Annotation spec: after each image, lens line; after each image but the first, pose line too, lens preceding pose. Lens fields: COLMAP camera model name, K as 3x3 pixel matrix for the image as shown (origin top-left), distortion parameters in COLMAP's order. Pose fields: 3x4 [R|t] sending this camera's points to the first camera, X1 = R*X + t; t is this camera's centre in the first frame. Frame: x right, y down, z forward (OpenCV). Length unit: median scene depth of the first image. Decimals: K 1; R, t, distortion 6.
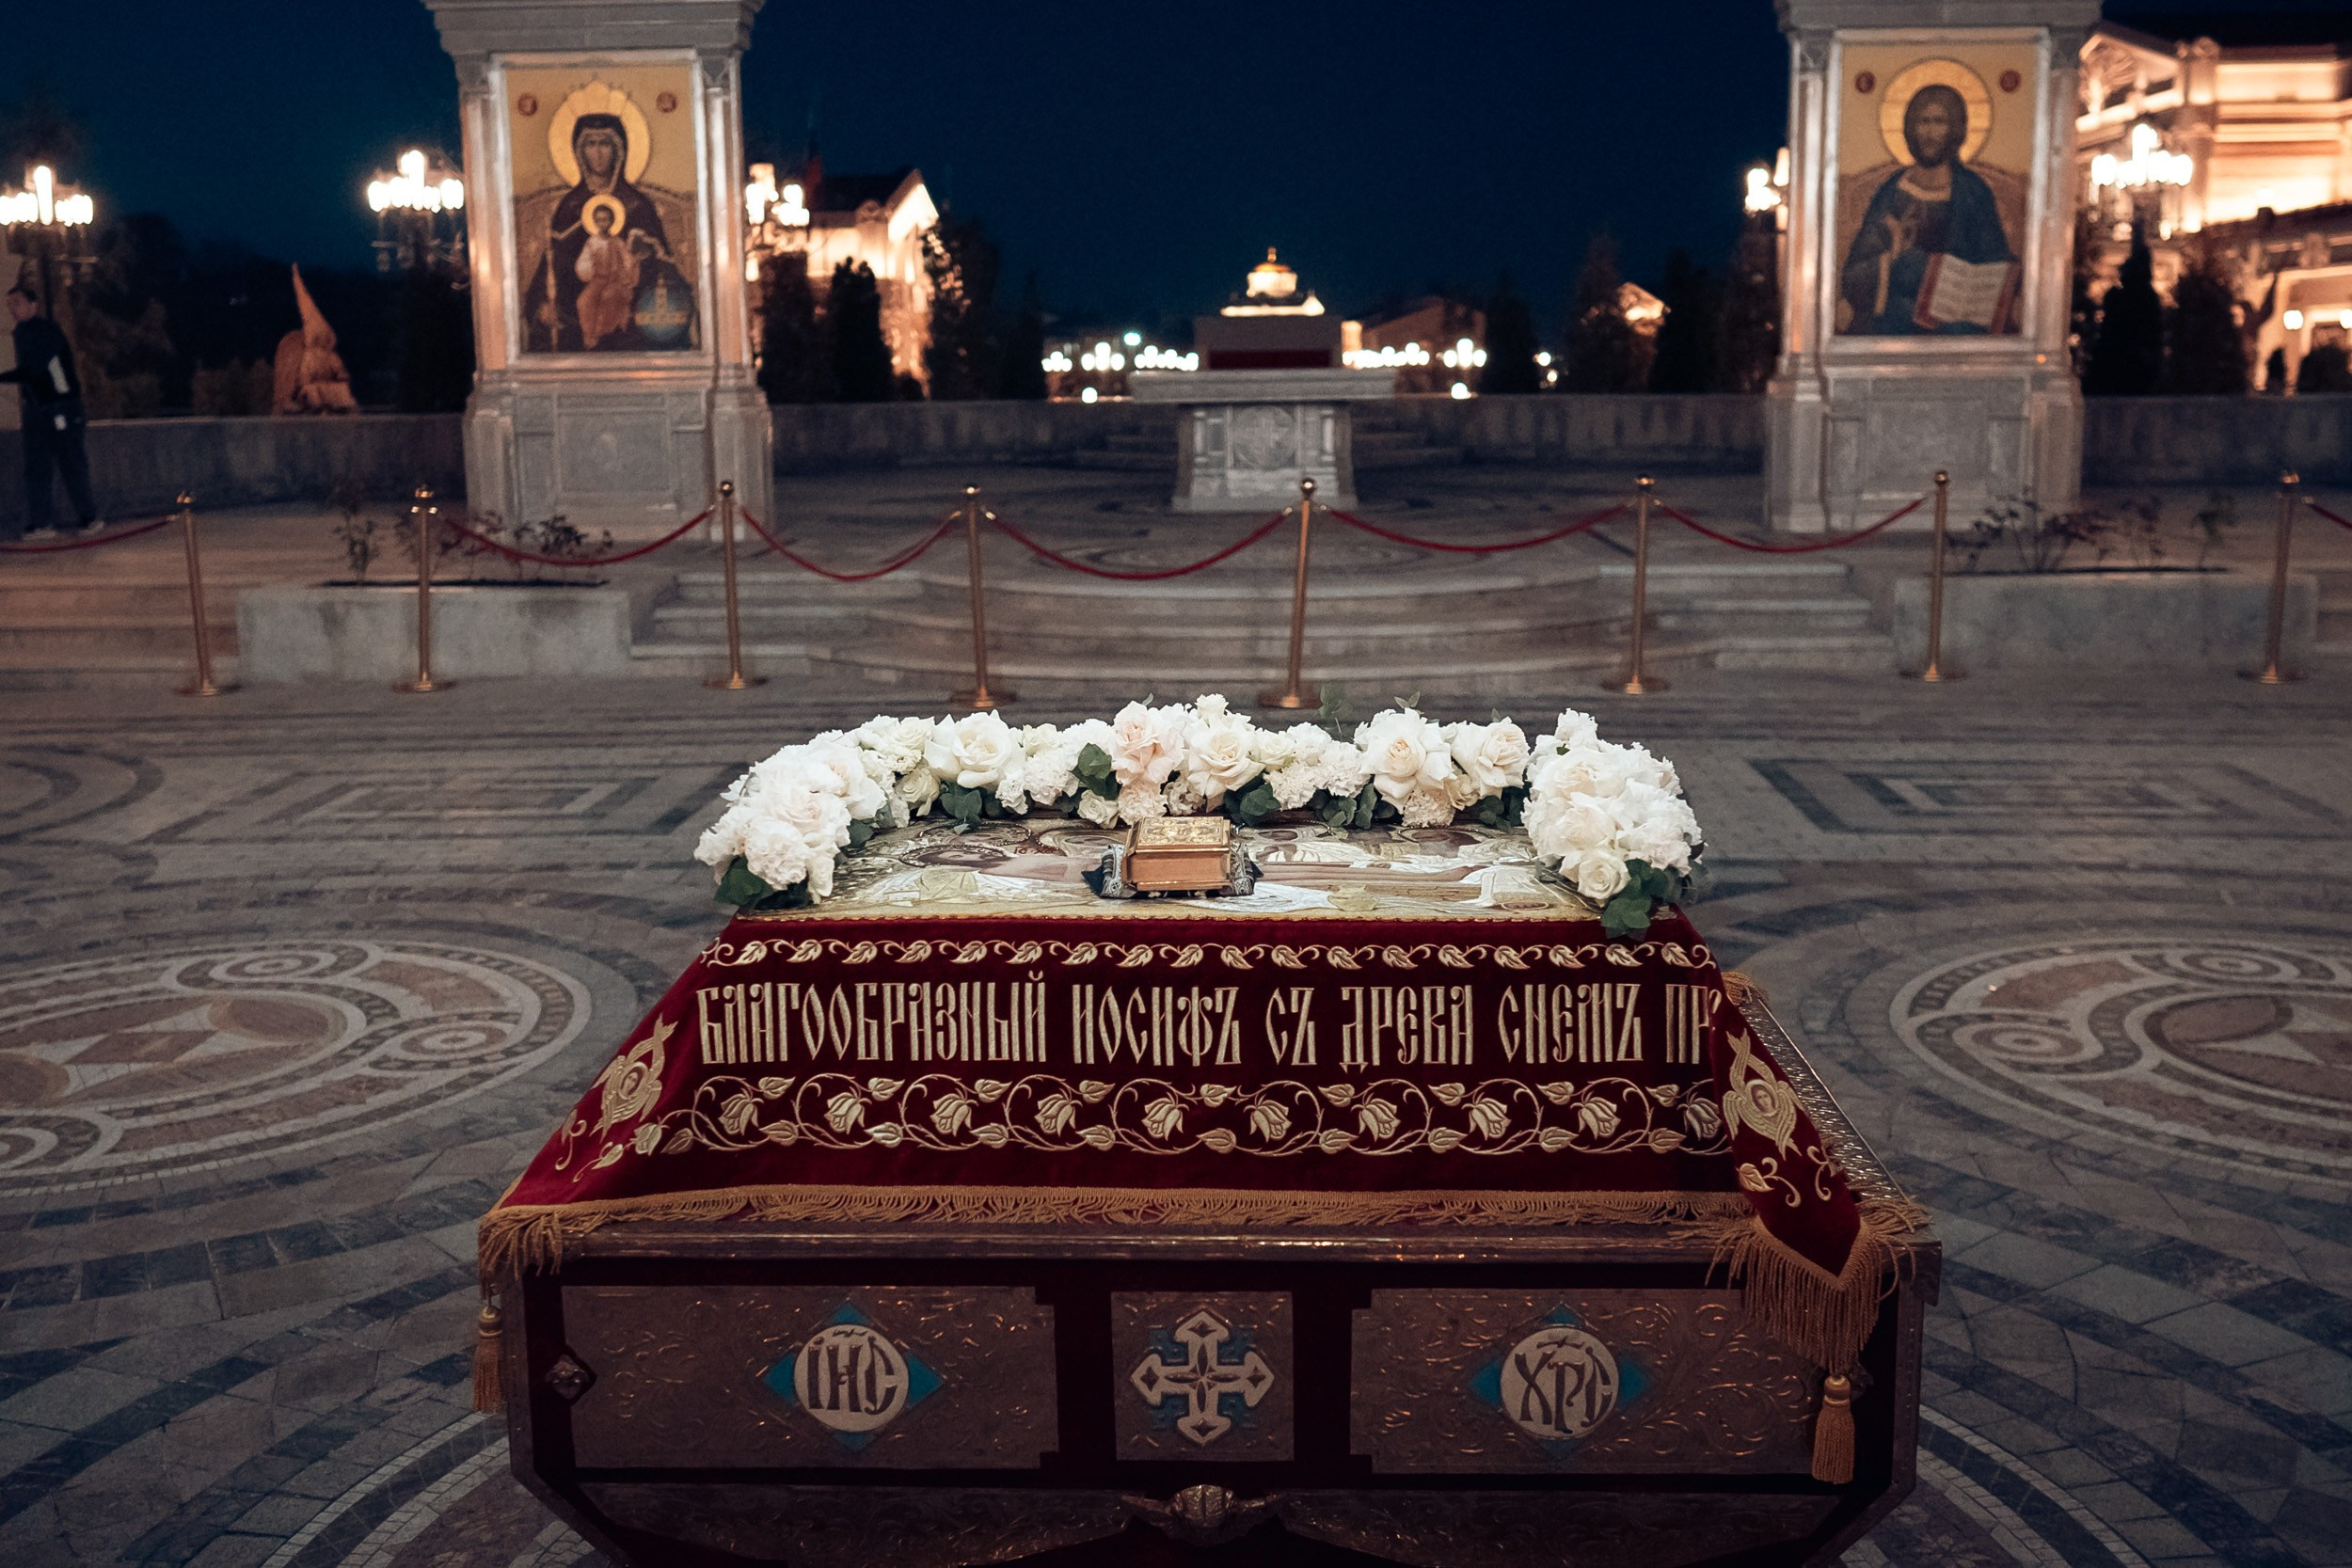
lens RADIAL K [[2412.8, 0, 1183.8], [0, 2412.8, 754.3], [0, 0, 1]] dist [-0.030436, 0.009094]
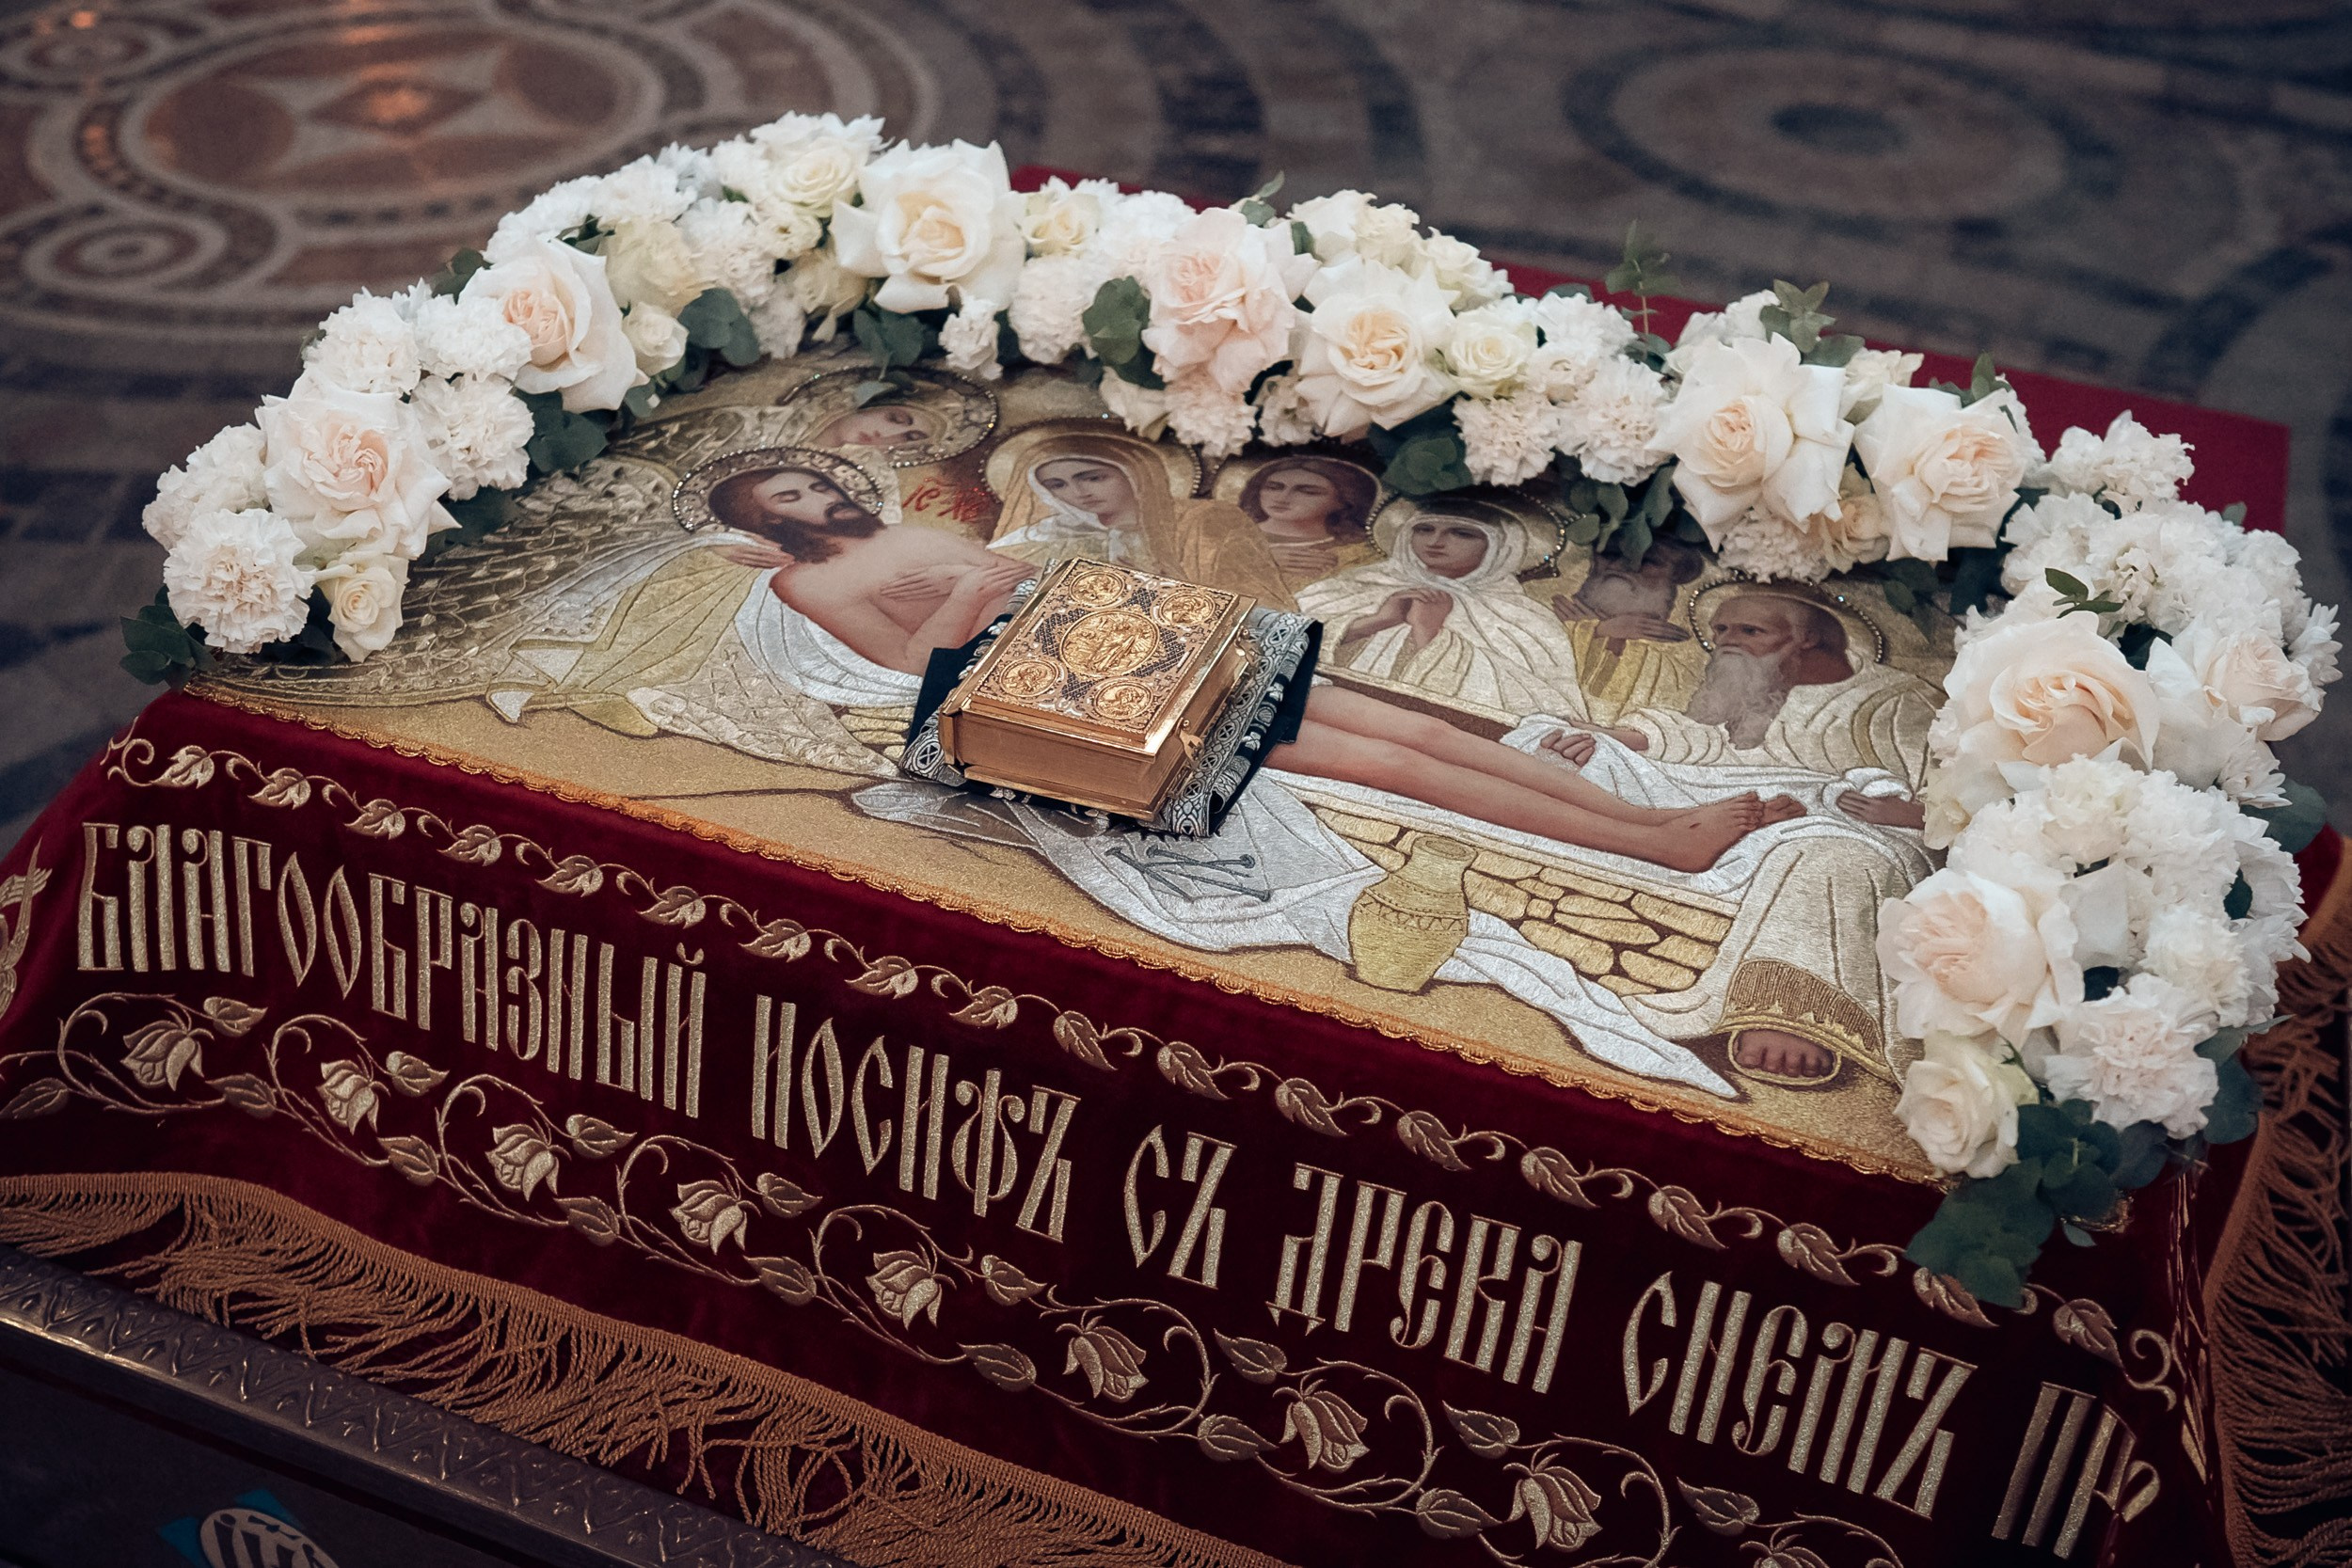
lens RADIAL K [[2412.8, 0, 1183.8], [0, 2412.8, 754.3], [0, 0, 1]] dist [-0.030436, 0.009094]
pose [[0.943990, 0.232384, -0.234265, 0.132203], [-0.106504, 0.886530, 0.450245, -0.167111], [0.312313, -0.400077, 0.861626, 0.641266]]
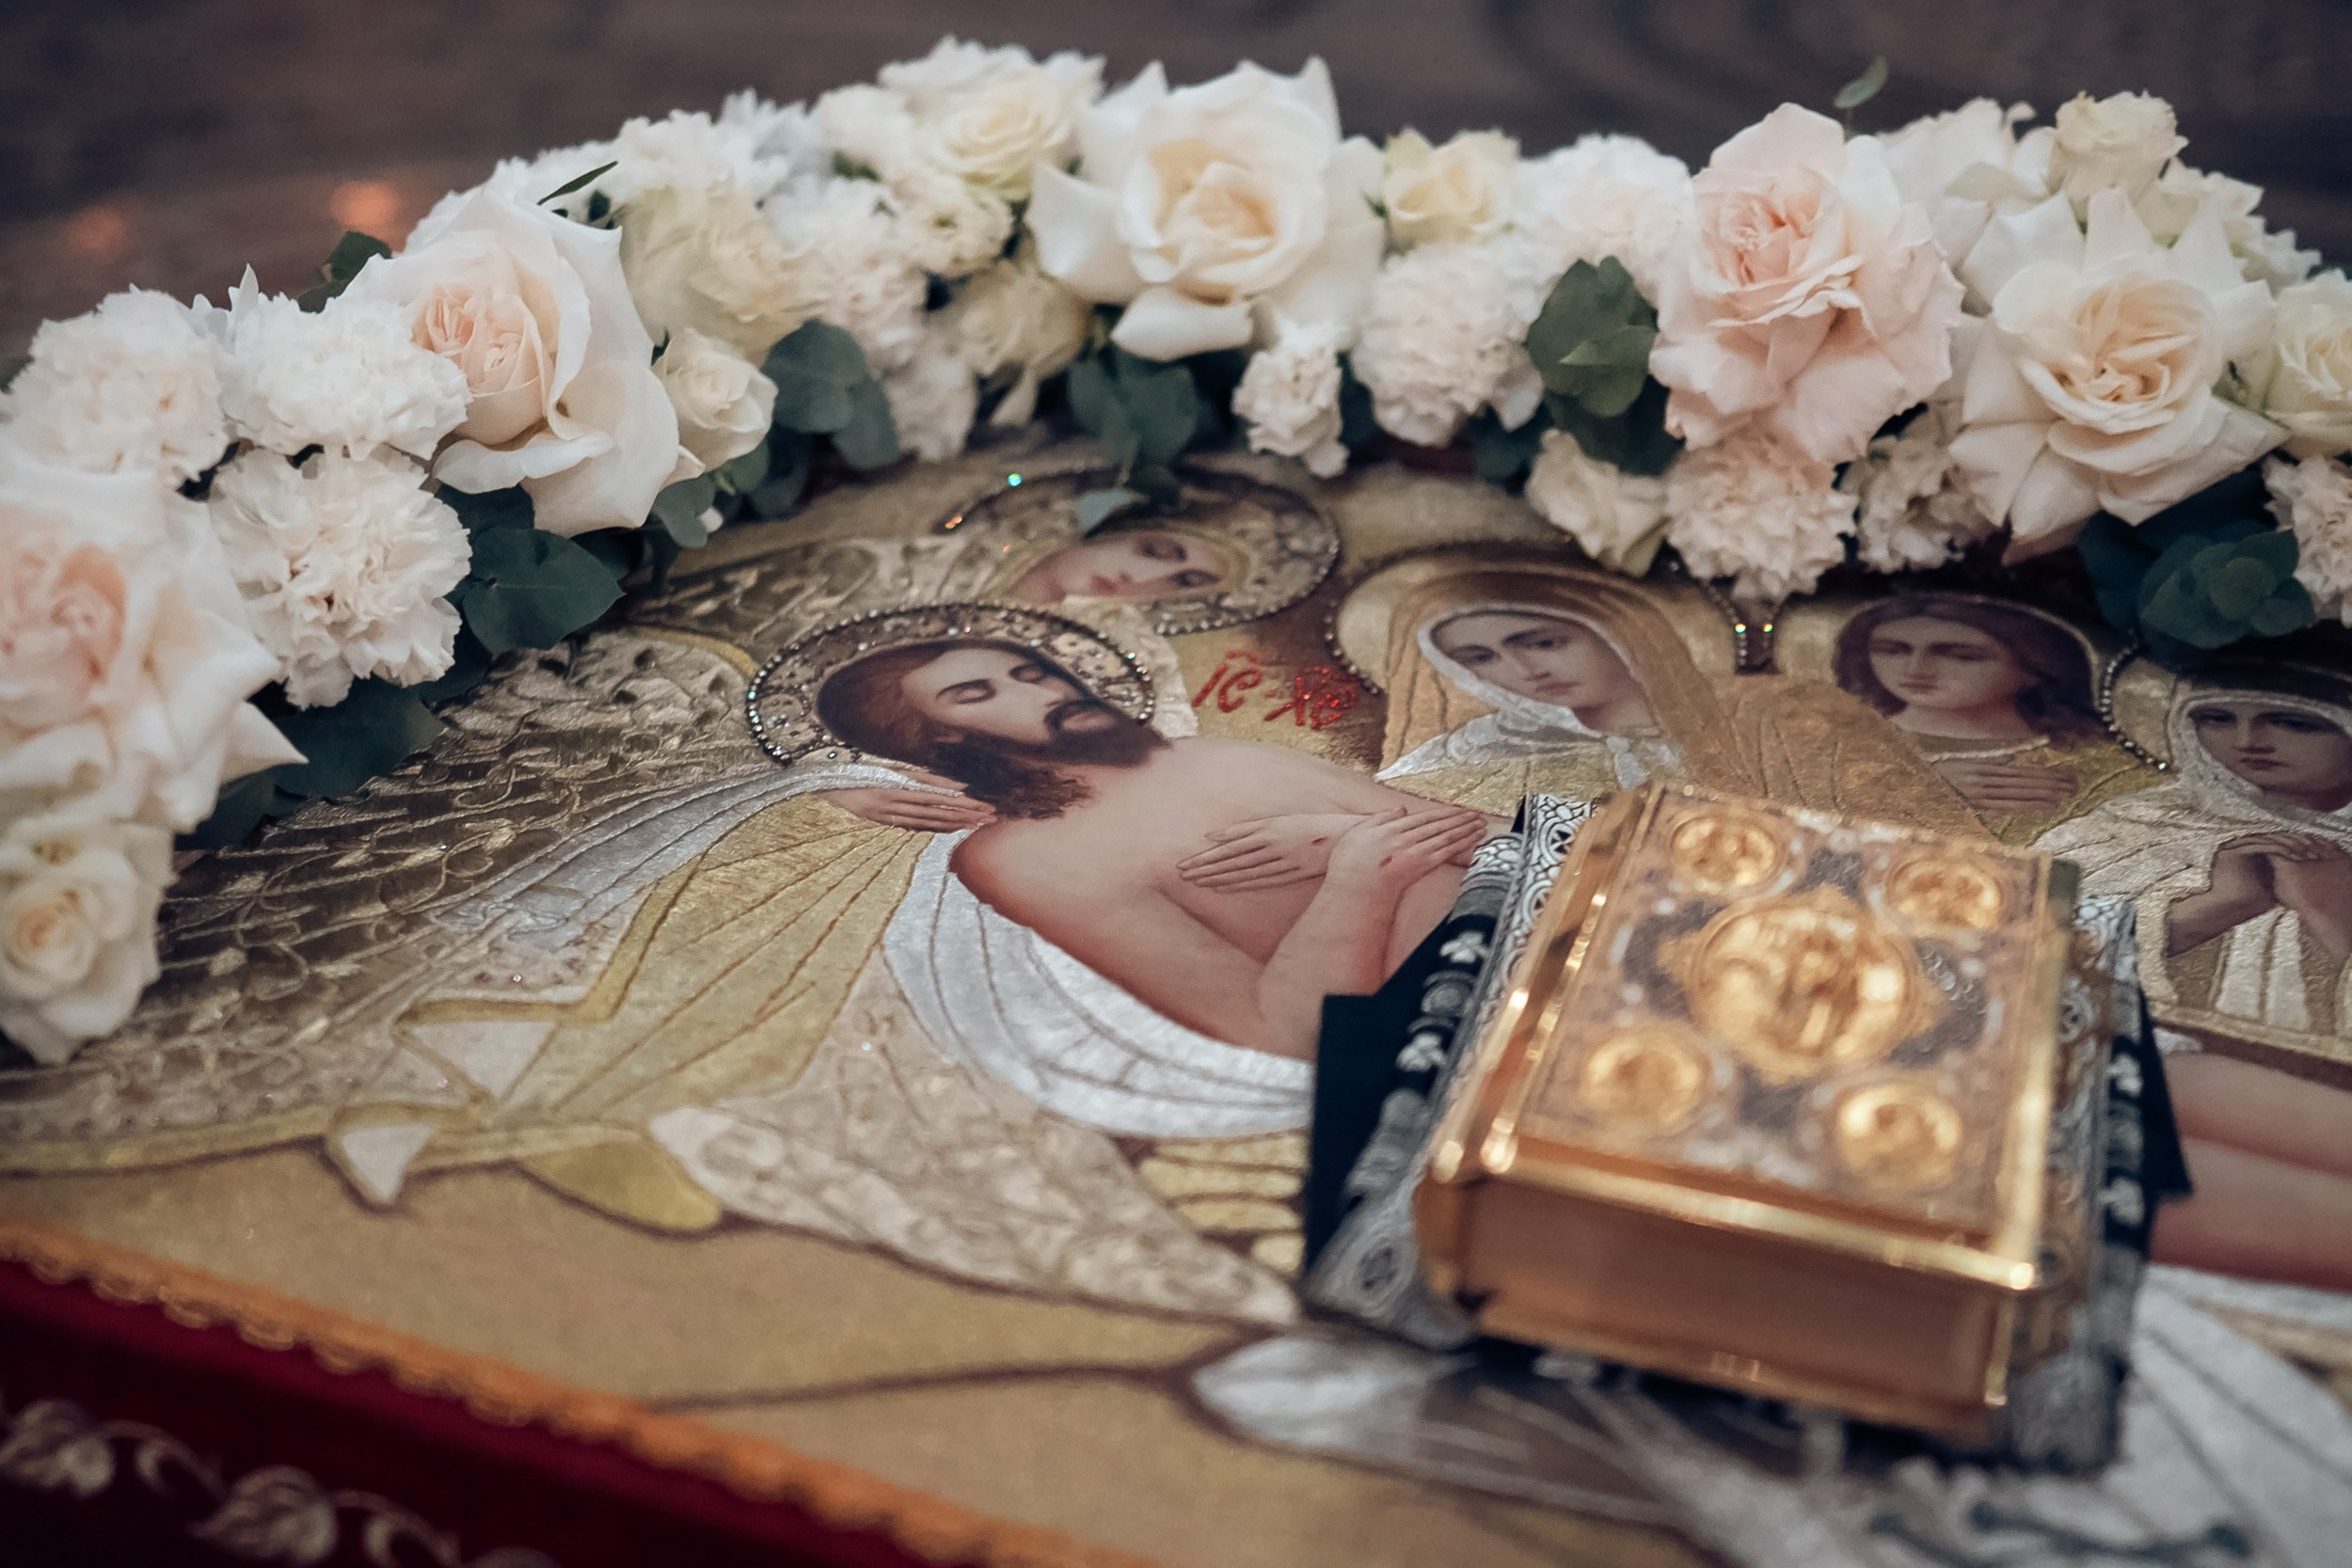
lens RADIAL K [[2586.9, 0, 1168.1], [0, 2586.9, 533.9], [0, 0, 1]] dist [-0.010812, 0.003092]
pose [[0.939691, 0.150297, -0.307233, 0.010888], [-0.064202, 0.959820, 0.273174, -0.059045], [0.335946, -0.236974, 0.911583, 0.856309]]
